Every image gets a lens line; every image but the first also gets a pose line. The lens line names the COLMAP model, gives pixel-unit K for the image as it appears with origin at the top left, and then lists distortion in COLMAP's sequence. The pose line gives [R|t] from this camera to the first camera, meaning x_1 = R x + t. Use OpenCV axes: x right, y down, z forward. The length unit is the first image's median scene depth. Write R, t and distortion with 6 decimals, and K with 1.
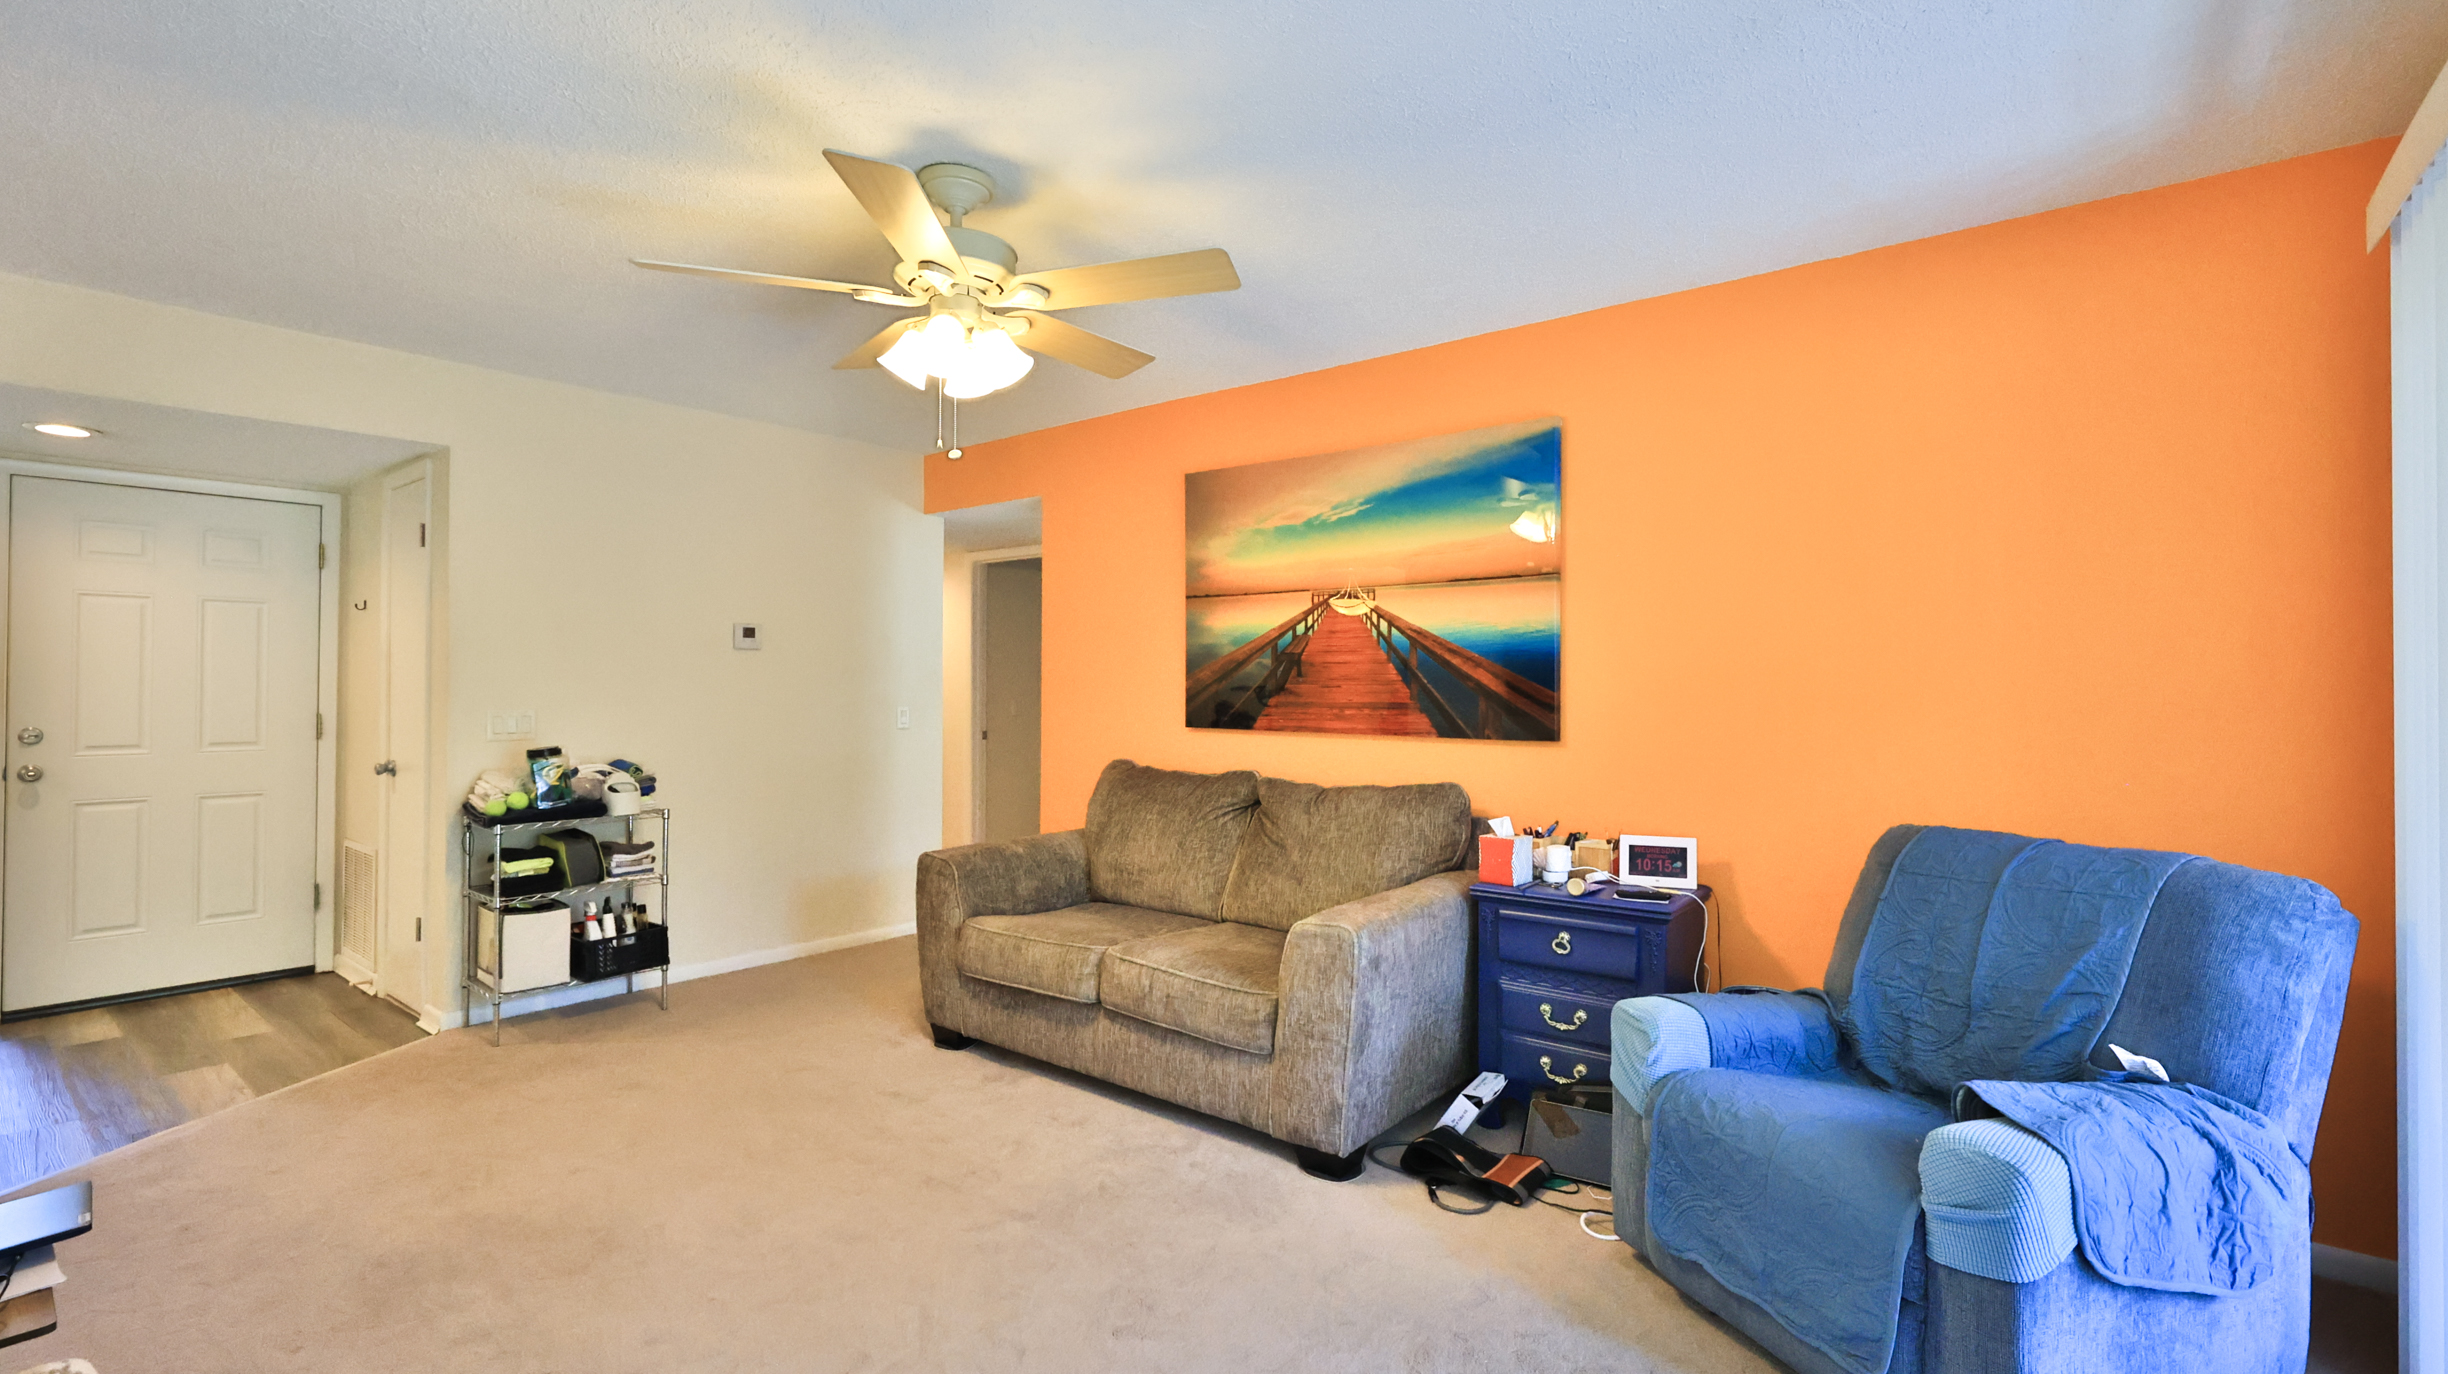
lens RADIAL K [[1082.3, 0, 1212.8], [0, 1082.3, 675.5], [0, 0, 1]] dist [-0.001177, 0.000073]
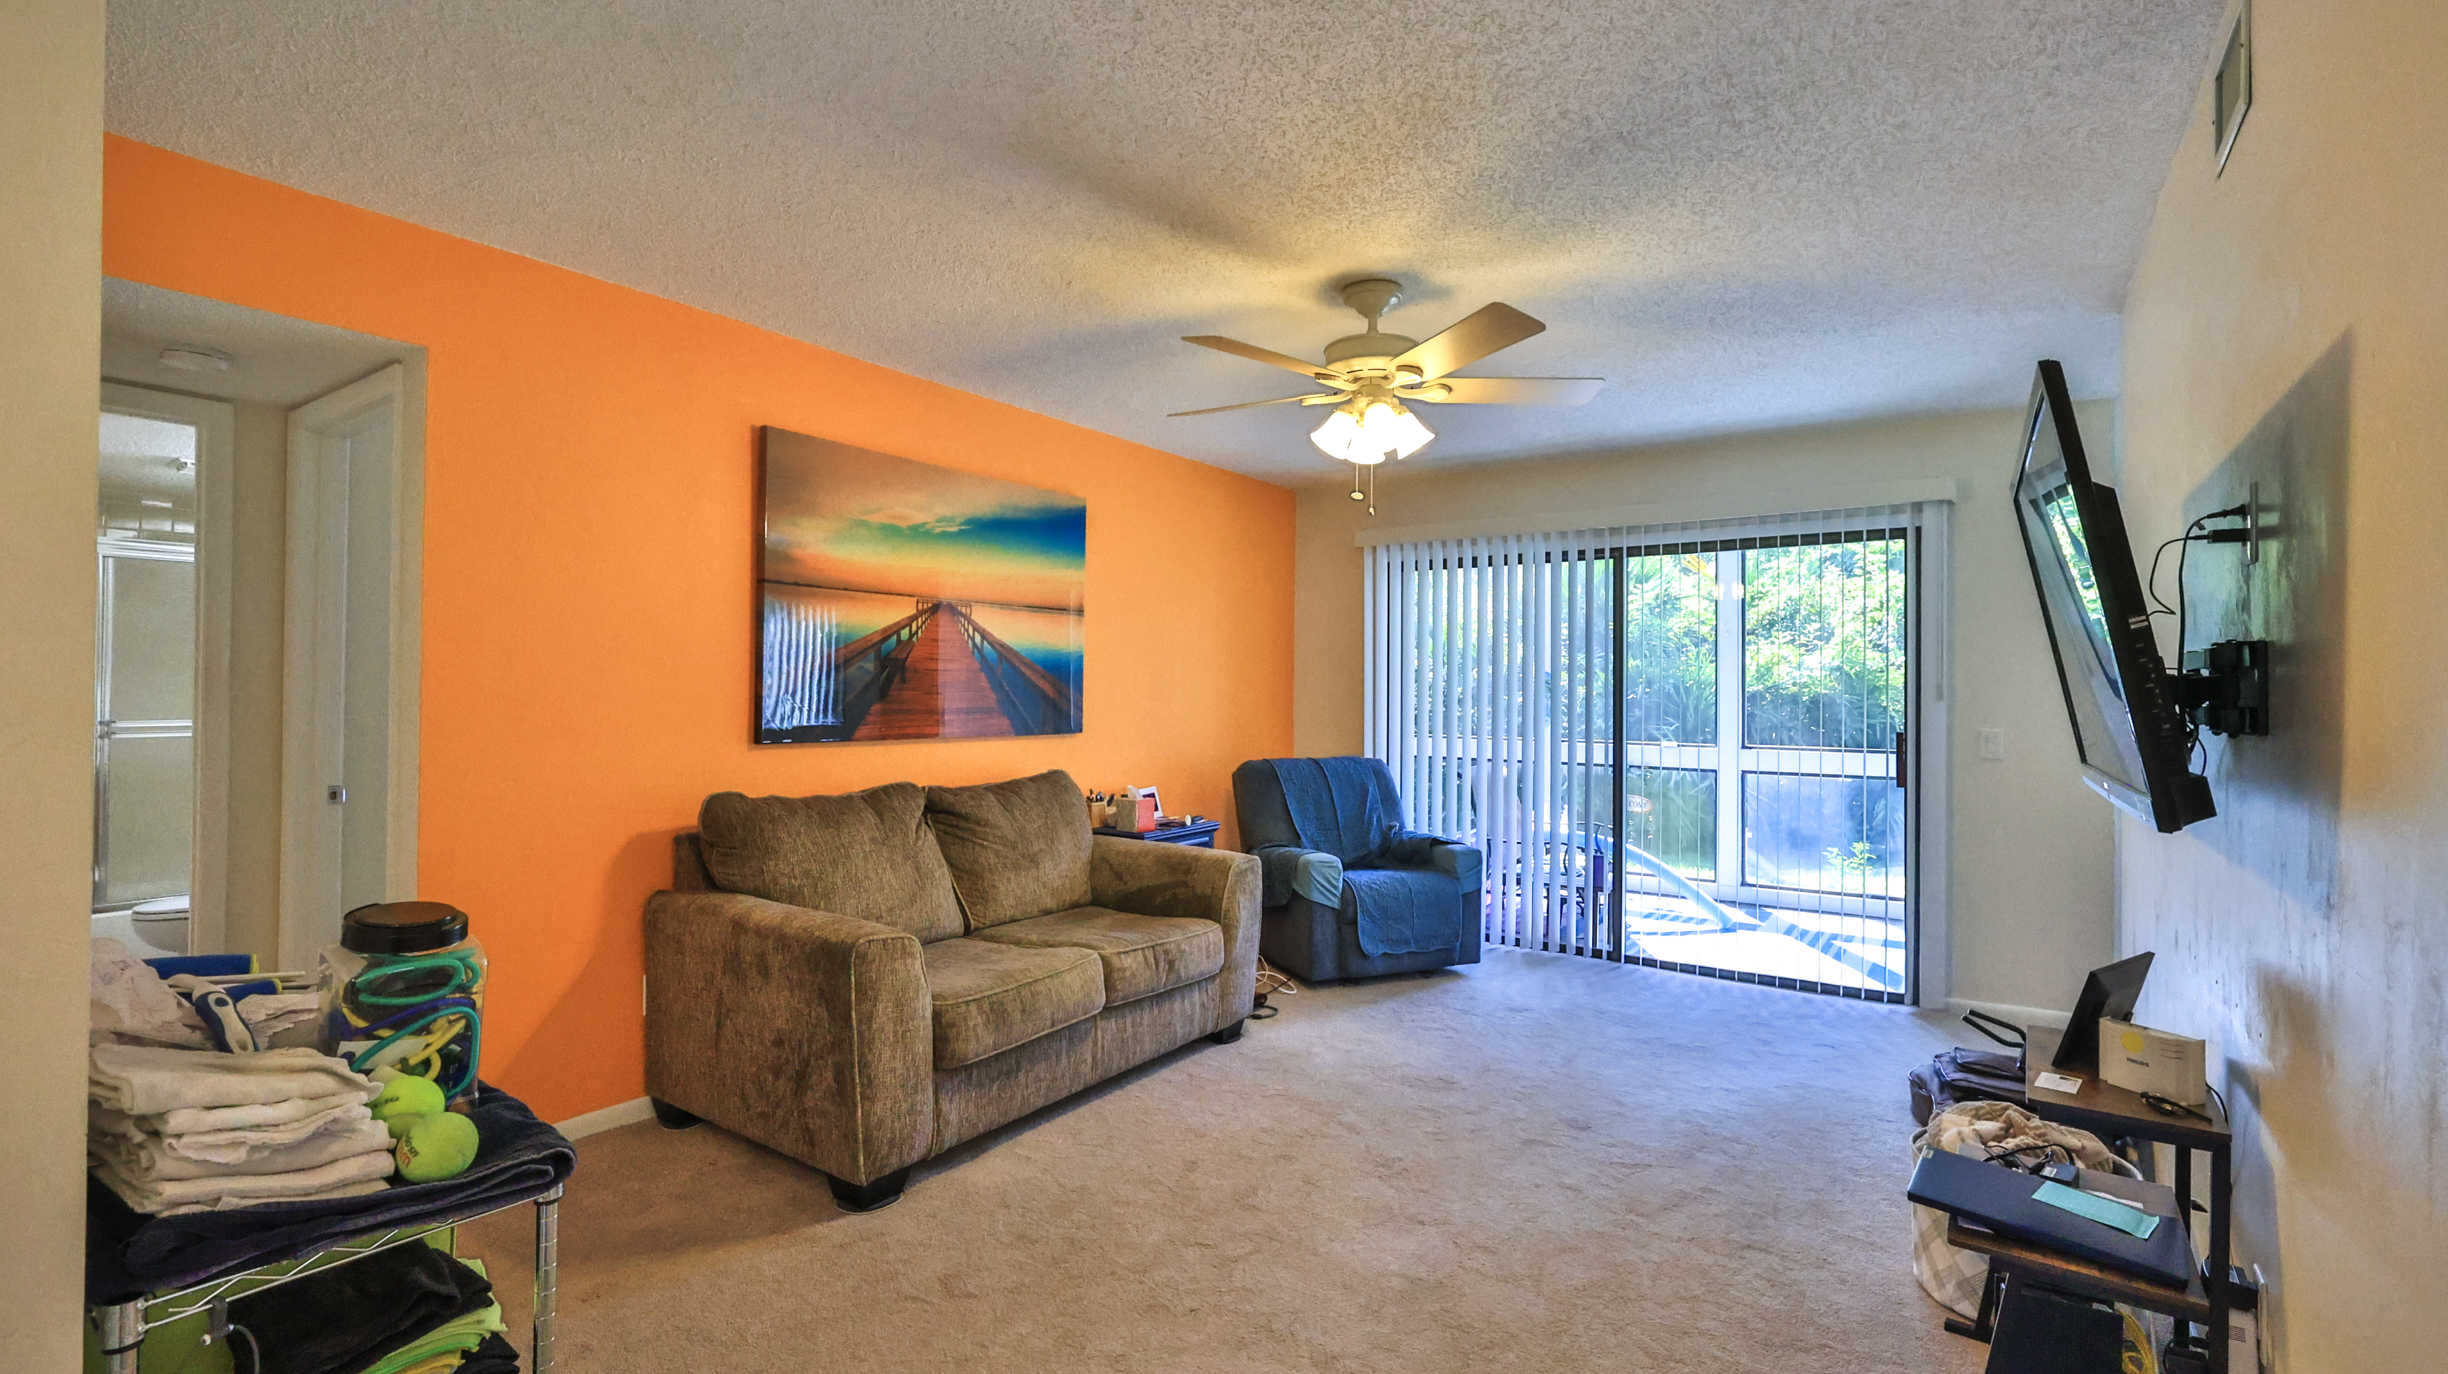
lens RADIAL K [[1082.3, 0, 1212.3], [0, 1082.3, 686.3], [0, 0, 1]] dist [-0.001177, 0.000073]
pose [[-0.066729, 0.003987, 0.997763, -0.914710], [-0.012365, 0.999912, -0.004823, 0.005354], [-0.997695, -0.012659, -0.066674, 0.790267]]
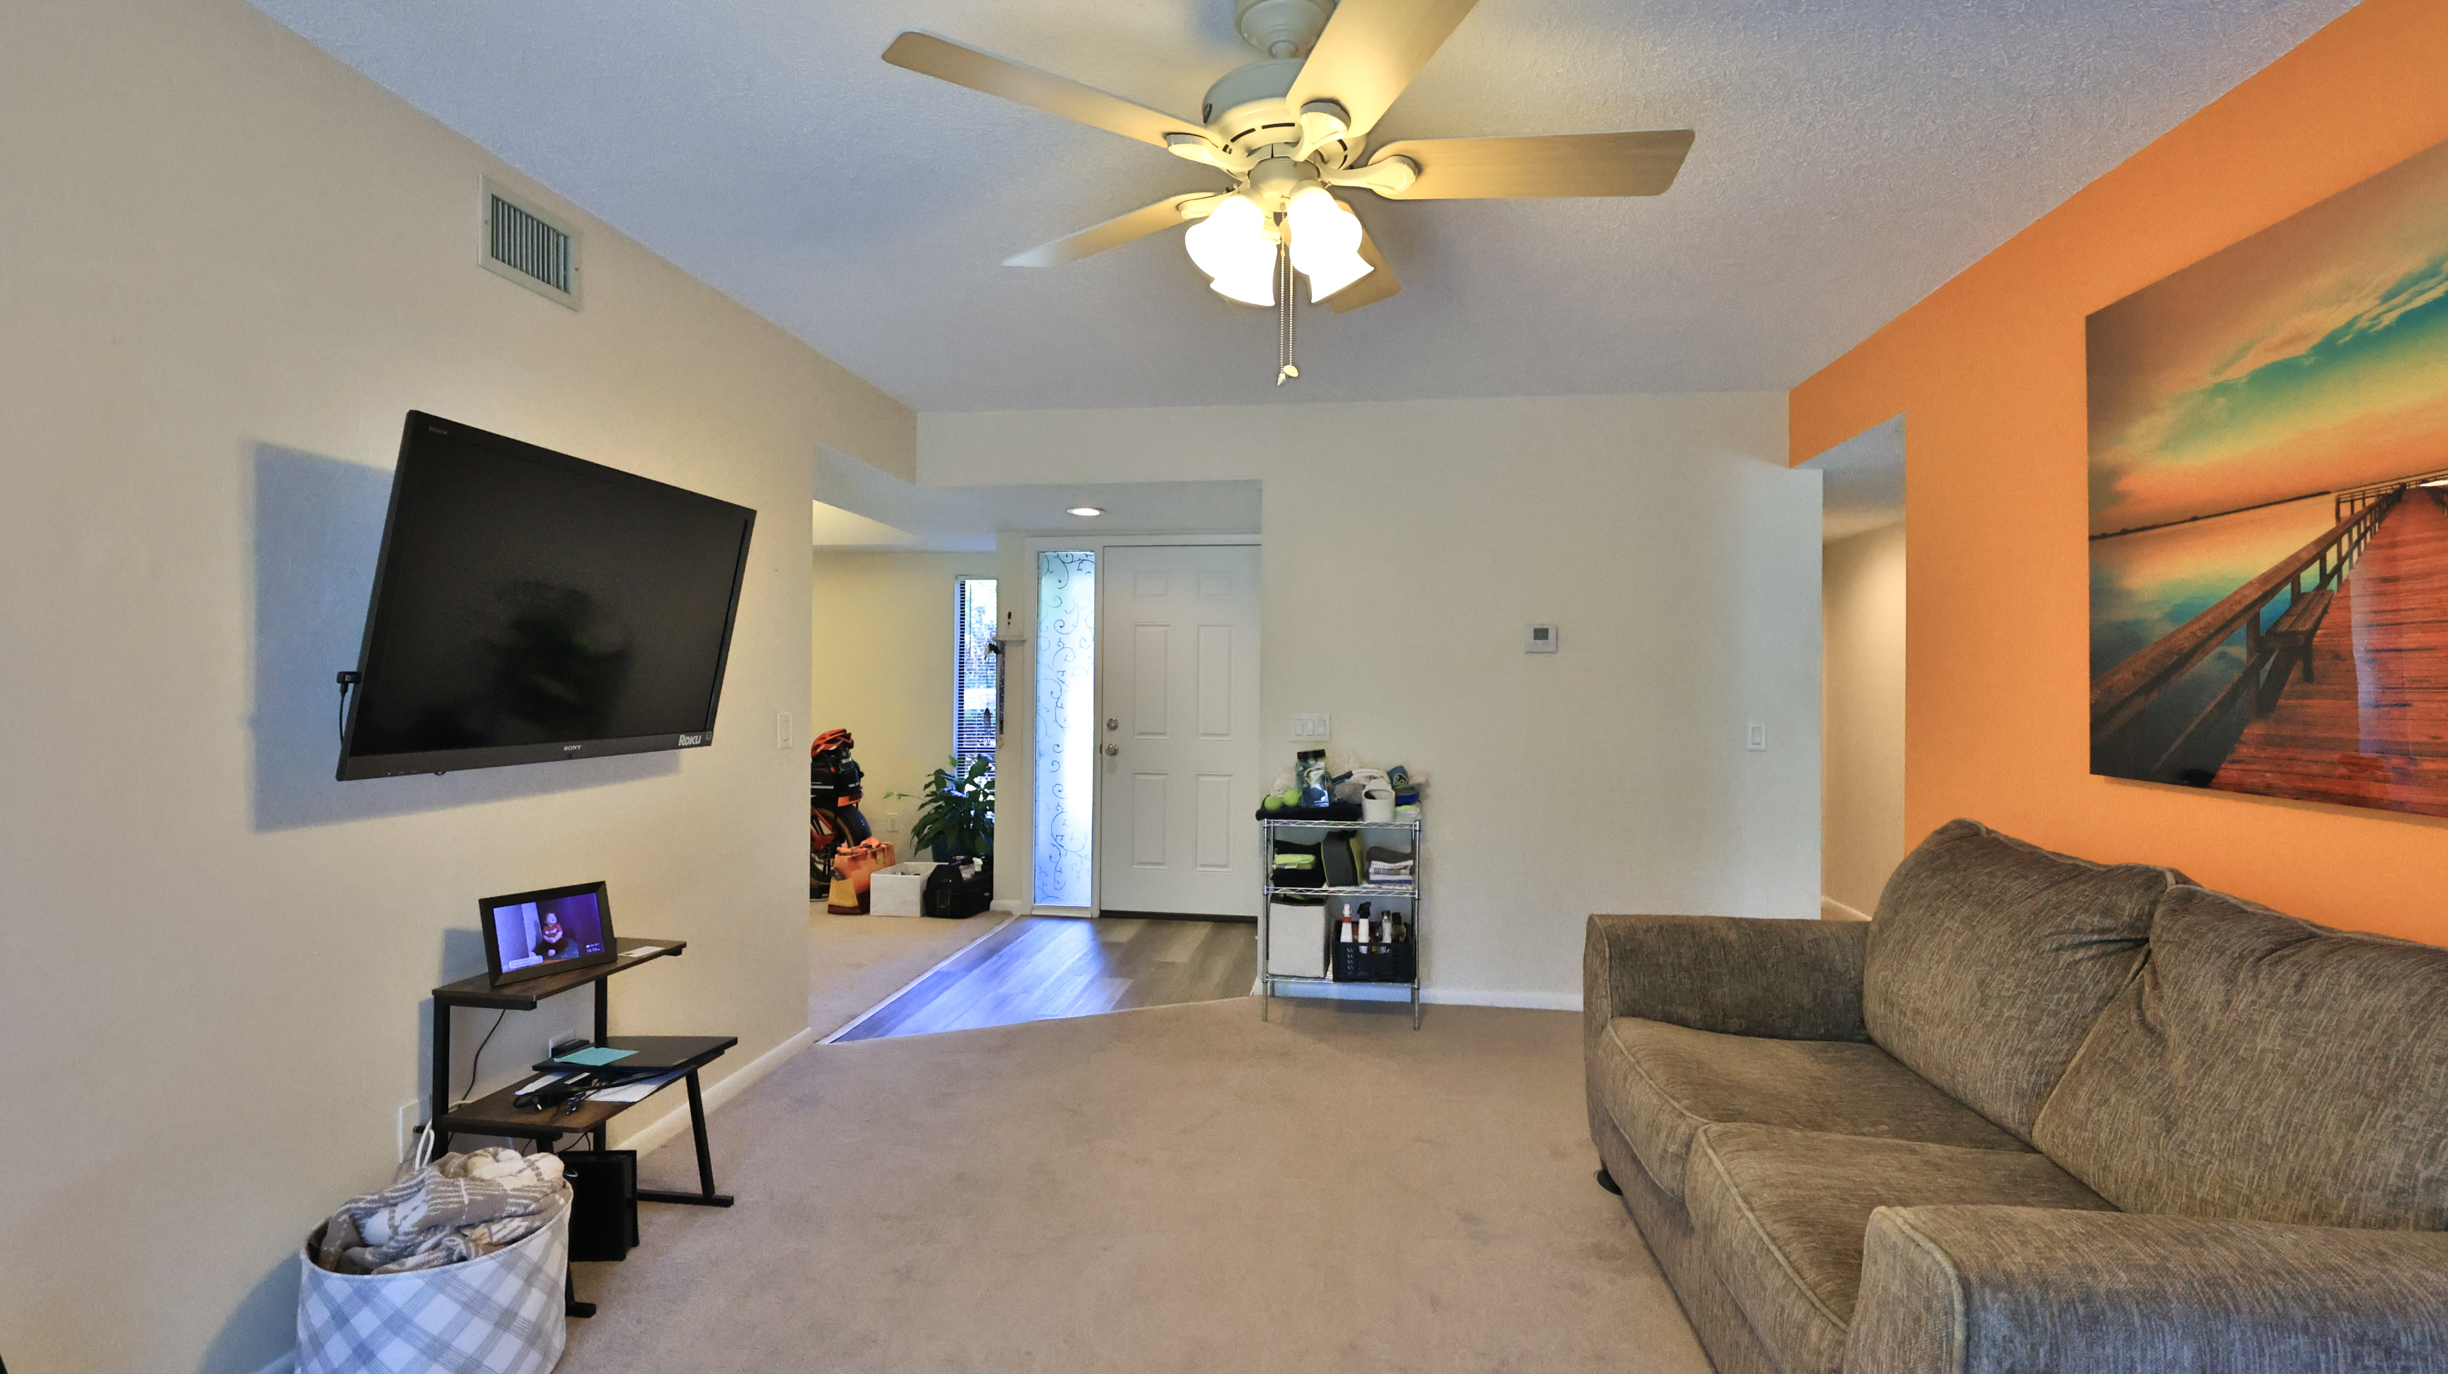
lens RADIAL K [[1082.3, 0, 1210.9], [0, 1082.3, 680.6], [0, 0, 1]] dist [-0.001177, 0.000073]
pose [[0.523965, -0.002325, -0.851737, 0.229005], [0.001113, 0.999997, -0.002046, 0.000947], [0.851739, 0.000124, 0.523966, 0.359740]]
